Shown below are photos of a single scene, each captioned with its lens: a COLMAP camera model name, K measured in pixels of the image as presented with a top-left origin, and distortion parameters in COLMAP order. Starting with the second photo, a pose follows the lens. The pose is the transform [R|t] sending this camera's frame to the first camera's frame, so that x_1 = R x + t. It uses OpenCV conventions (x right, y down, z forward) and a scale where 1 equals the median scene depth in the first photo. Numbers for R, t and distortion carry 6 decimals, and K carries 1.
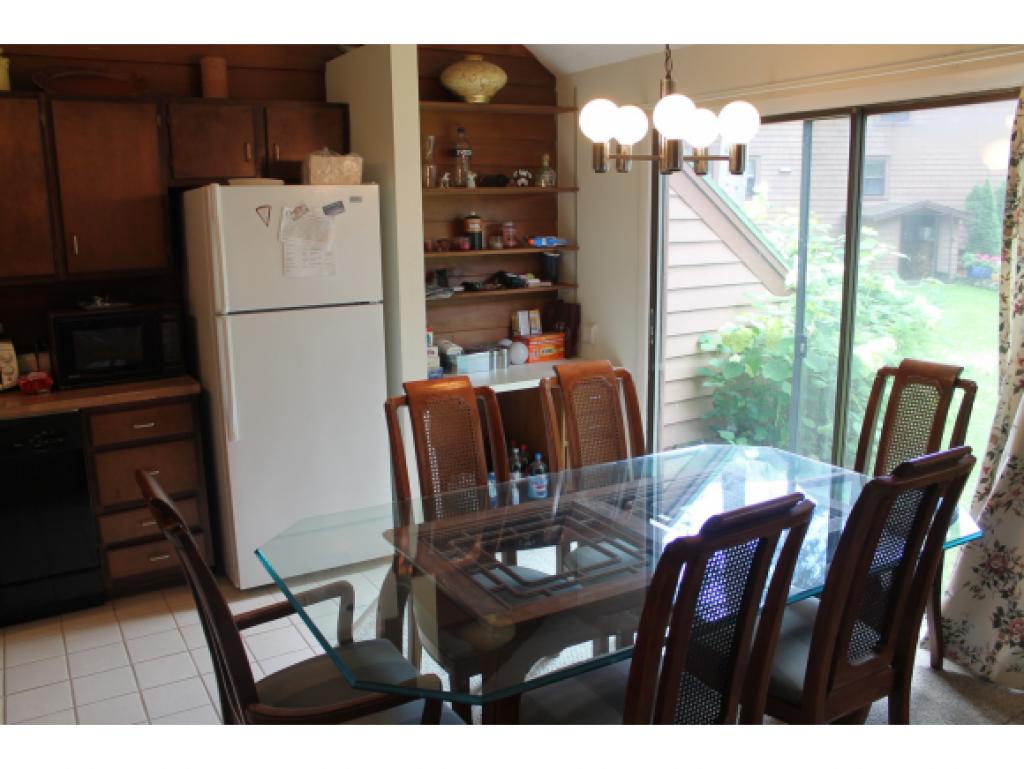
lens RADIAL K [[872.6, 0, 509.4], [0, 872.6, 384.3], [0, 0, 1]] dist [-0.160685, 0.142950]
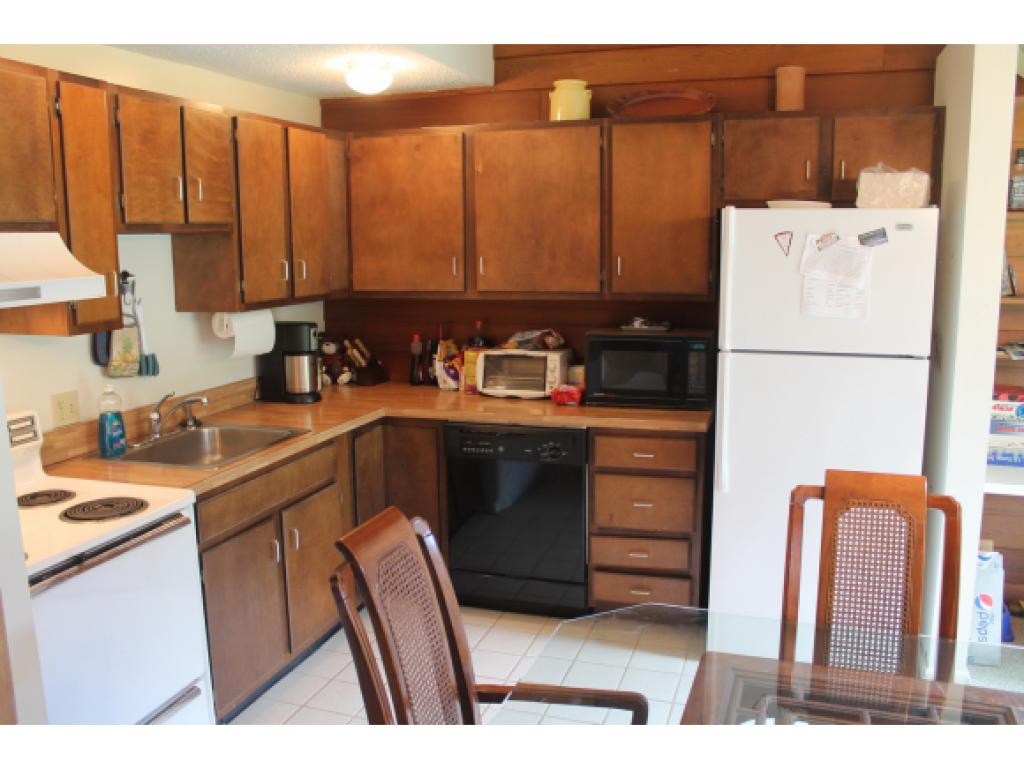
lens RADIAL K [[872.6, 0, 511.0], [0, 872.6, 386.7], [0, 0, 1]] dist [-0.160685, 0.142950]
pose [[0.647766, 0.134464, -0.749879, 0.195117], [-0.148240, 0.987734, 0.049061, -0.052755], [0.747278, 0.079382, 0.659753, 0.224339]]
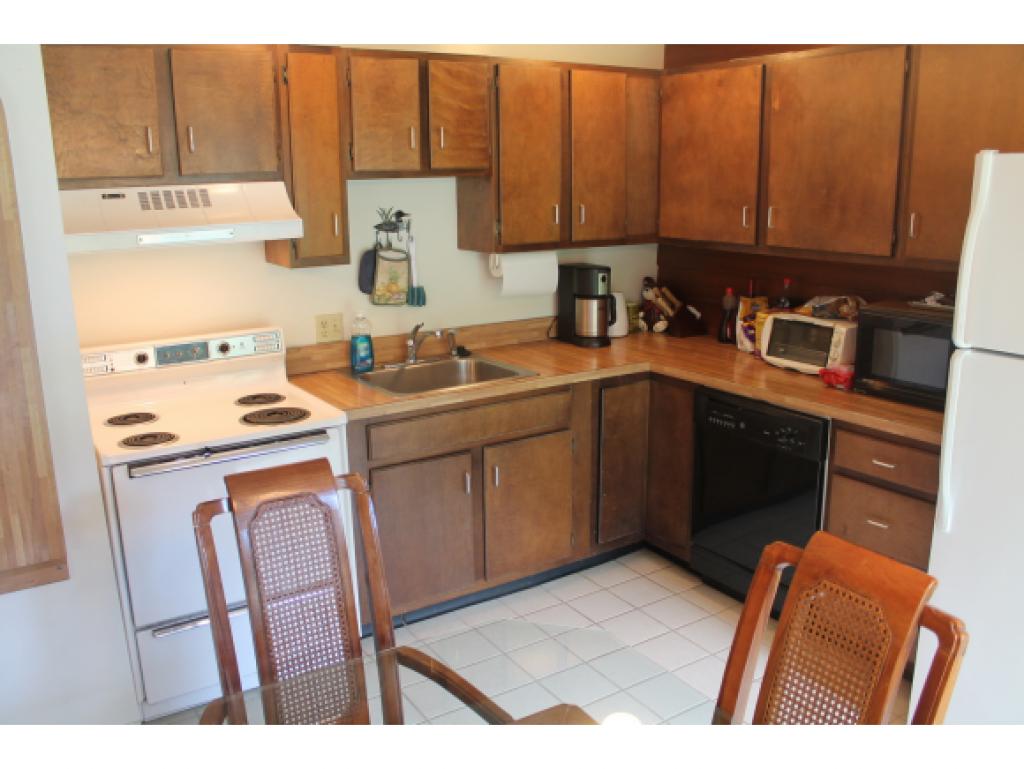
lens RADIAL K [[872.6, 0, 507.3], [0, 872.6, 386.3], [0, 0, 1]] dist [-0.160685, 0.142950]
pose [[0.026457, 0.250186, -0.967836, 0.285638], [-0.183315, 0.952971, 0.241333, -0.138756], [0.982698, 0.171034, 0.071076, 0.576215]]
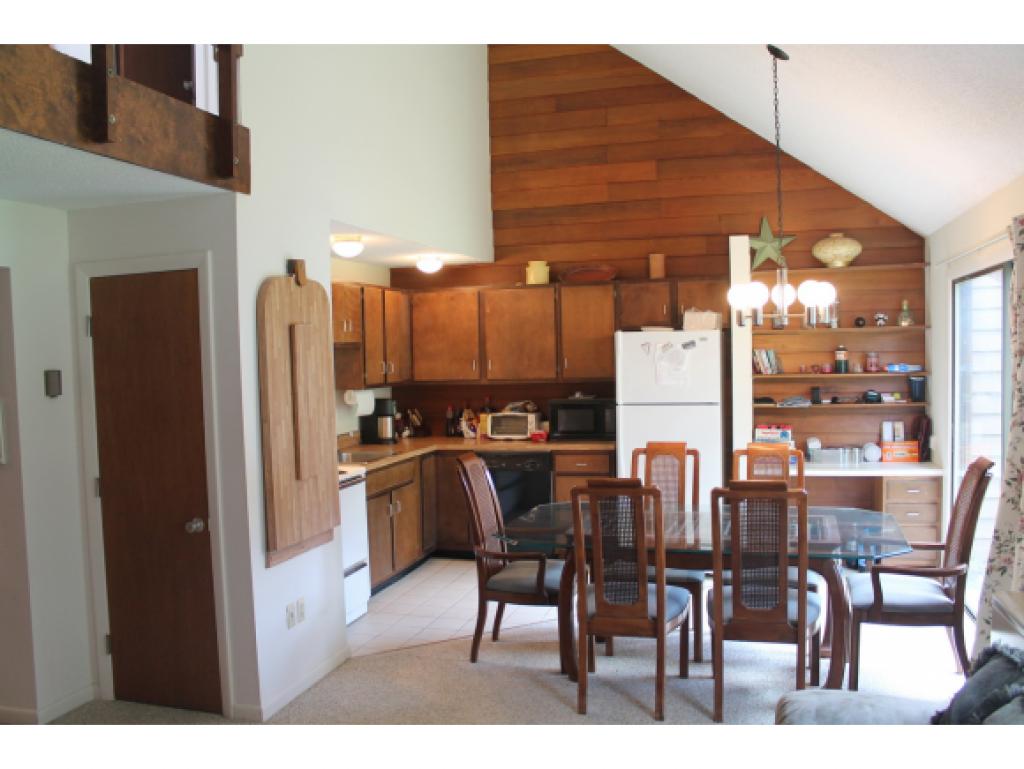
lens RADIAL K [[872.6, 0, 519.5], [0, 872.6, 389.1], [0, 0, 1]] dist [-0.160685, 0.142950]
pose [[0.676414, 0.030020, -0.735909, 0.795035], [-0.130024, 0.988343, -0.079194, 0.052399], [0.724954, 0.149254, 0.672433, -0.333013]]
